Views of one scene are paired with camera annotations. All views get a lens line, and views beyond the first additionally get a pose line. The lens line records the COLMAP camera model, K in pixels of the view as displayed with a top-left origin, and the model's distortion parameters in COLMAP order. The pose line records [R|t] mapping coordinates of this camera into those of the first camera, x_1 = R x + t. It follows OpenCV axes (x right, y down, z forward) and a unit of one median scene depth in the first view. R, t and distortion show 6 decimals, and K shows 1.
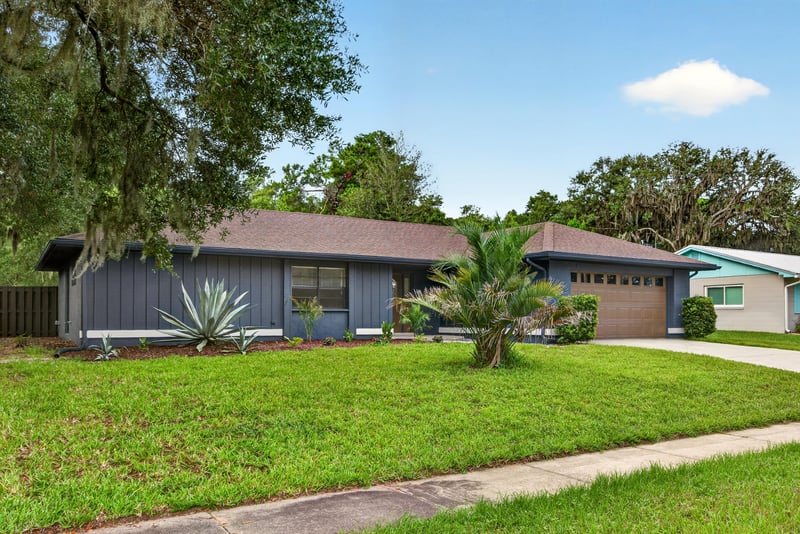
lens RADIAL K [[629.8, 0, 398.1], [0, 629.8, 294.4], [0, 0, 1]] dist [0.001599, 0.001003]
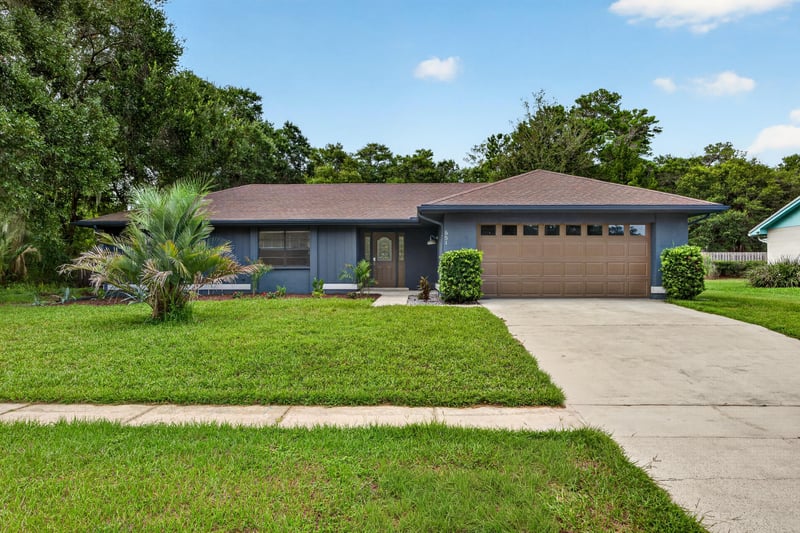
lens RADIAL K [[551.8, 0, 397.9], [0, 551.8, 259.2], [0, 0, 1]] dist [-0.004507, 0.009810]
pose [[0.846937, -0.015034, -0.531480, 0.563417], [0.022311, 0.999725, 0.007274, 0.005734], [0.531225, -0.018019, 0.847039, 0.231582]]
